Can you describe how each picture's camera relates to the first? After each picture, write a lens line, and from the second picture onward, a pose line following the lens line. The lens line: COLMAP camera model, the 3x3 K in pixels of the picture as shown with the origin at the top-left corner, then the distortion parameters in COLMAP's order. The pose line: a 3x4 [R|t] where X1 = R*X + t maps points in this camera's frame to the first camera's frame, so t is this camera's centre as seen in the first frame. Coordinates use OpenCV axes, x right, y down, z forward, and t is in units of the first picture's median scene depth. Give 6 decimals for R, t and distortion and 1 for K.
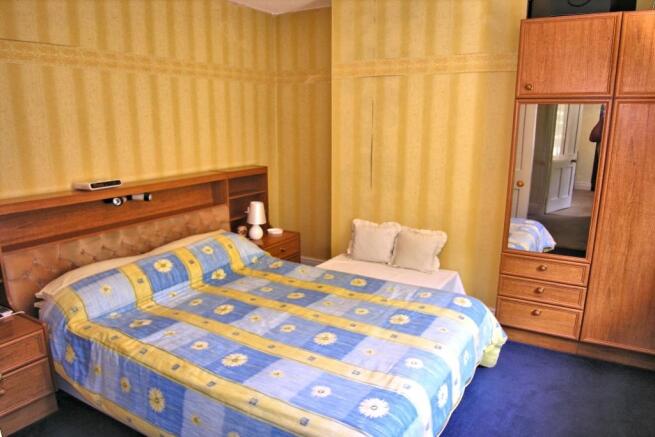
lens RADIAL K [[467.9, 0, 327.5], [0, 467.9, 218.5], [0, 0, 1]] dist [-0.052272, -0.000077]
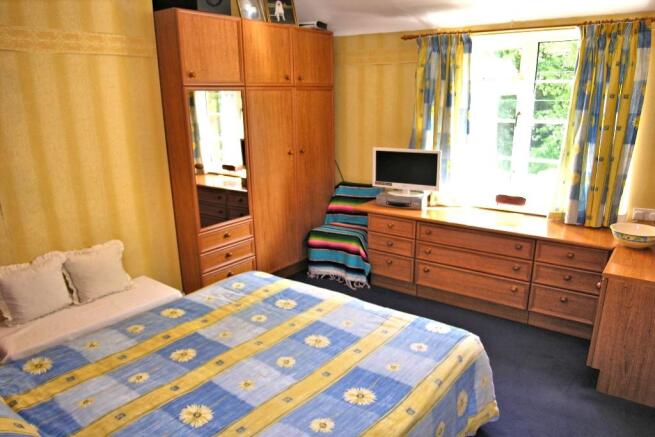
lens RADIAL K [[467.9, 0, 327.5], [0, 467.9, 218.5], [0, 0, 1]] dist [-0.052272, -0.000077]
pose [[0.130546, -0.251687, 0.958964, -0.728742], [0.222433, 0.950019, 0.219060, -0.156853], [-0.966168, 0.184708, 0.180005, 0.657685]]
